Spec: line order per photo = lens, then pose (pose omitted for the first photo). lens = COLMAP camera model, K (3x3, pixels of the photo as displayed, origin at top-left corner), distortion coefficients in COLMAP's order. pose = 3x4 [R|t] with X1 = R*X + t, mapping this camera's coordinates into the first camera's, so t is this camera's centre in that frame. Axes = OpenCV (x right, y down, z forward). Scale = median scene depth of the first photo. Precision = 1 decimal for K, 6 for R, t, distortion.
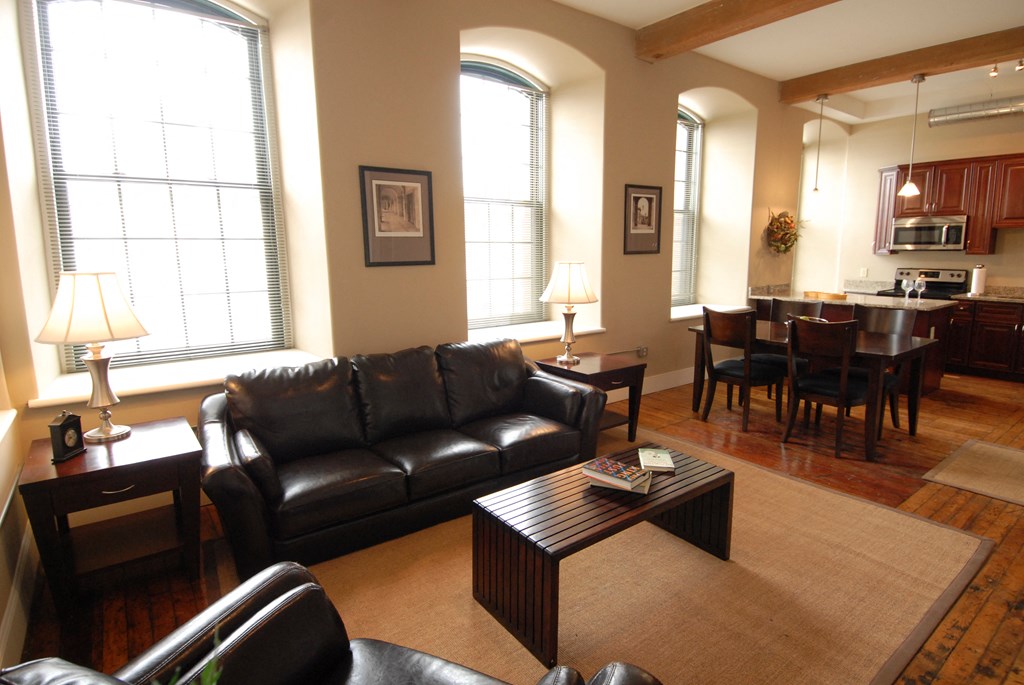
lens RADIAL K [[530.2, 0, 512.0], [0, 530.2, 342.5], [0, 0, 1]] dist [-0.017728, -0.000241]
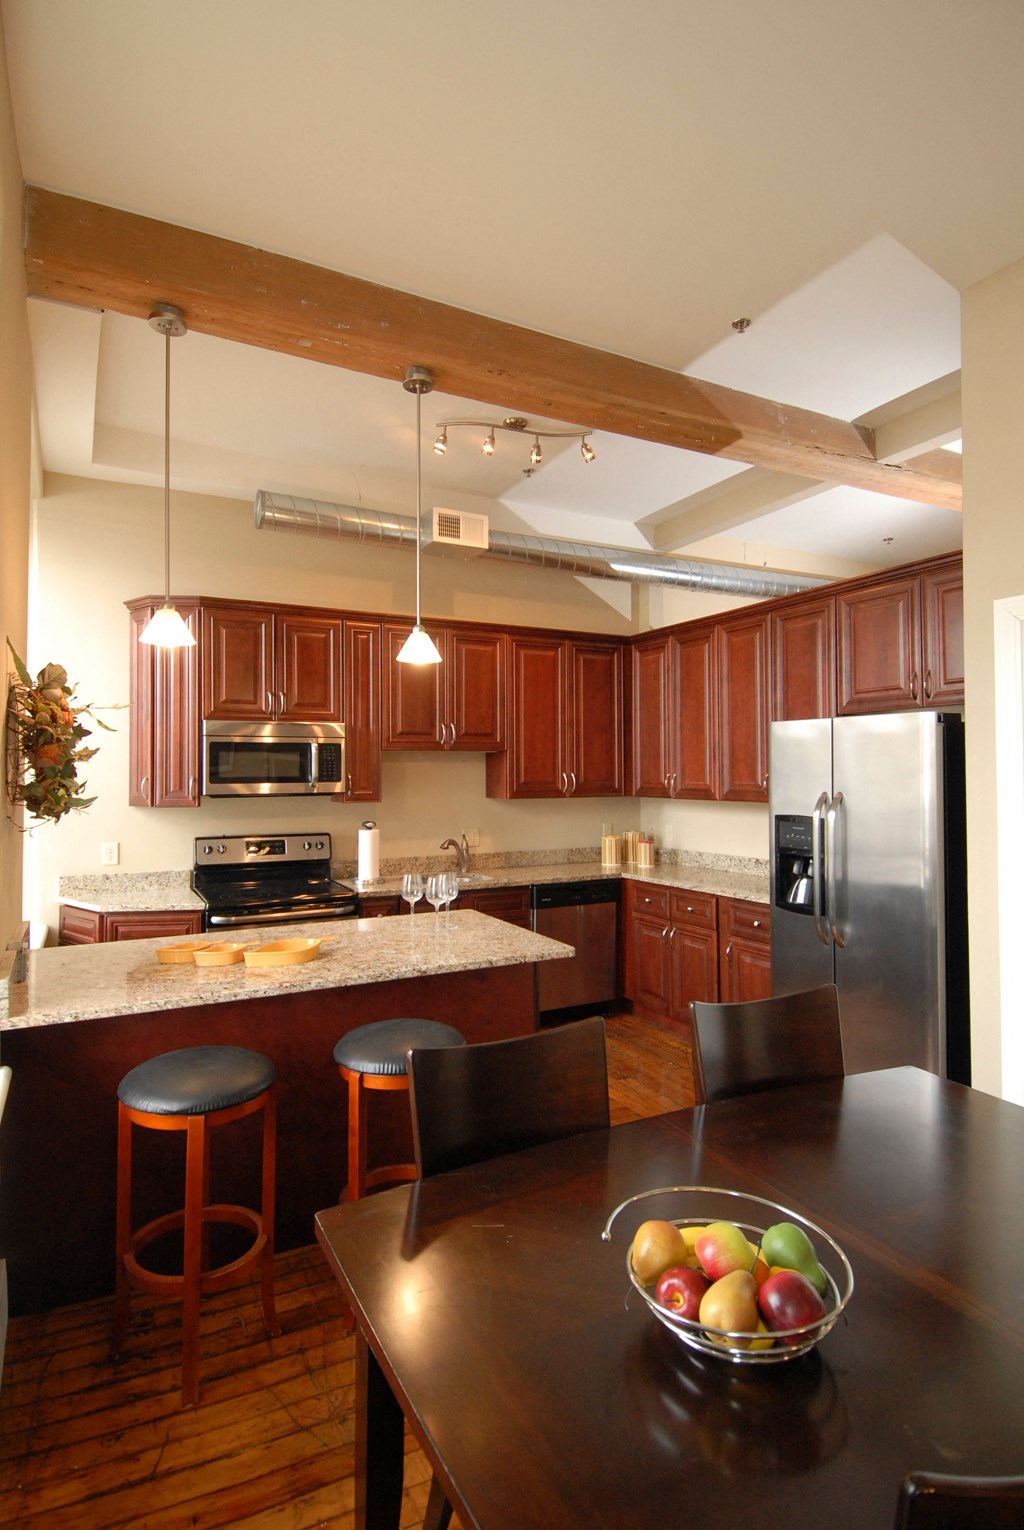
lens RADIAL K [[792.3, 0, 512.0], [0, 792.3, 765.0], [0, 0, 1]] dist [-0.017728, -0.000241]
pose [[0.103410, 0.029265, 0.994208, 0.139674], [0.175214, 0.983400, -0.047172, -0.136594], [-0.979085, 0.179077, 0.096566, 0.746404]]
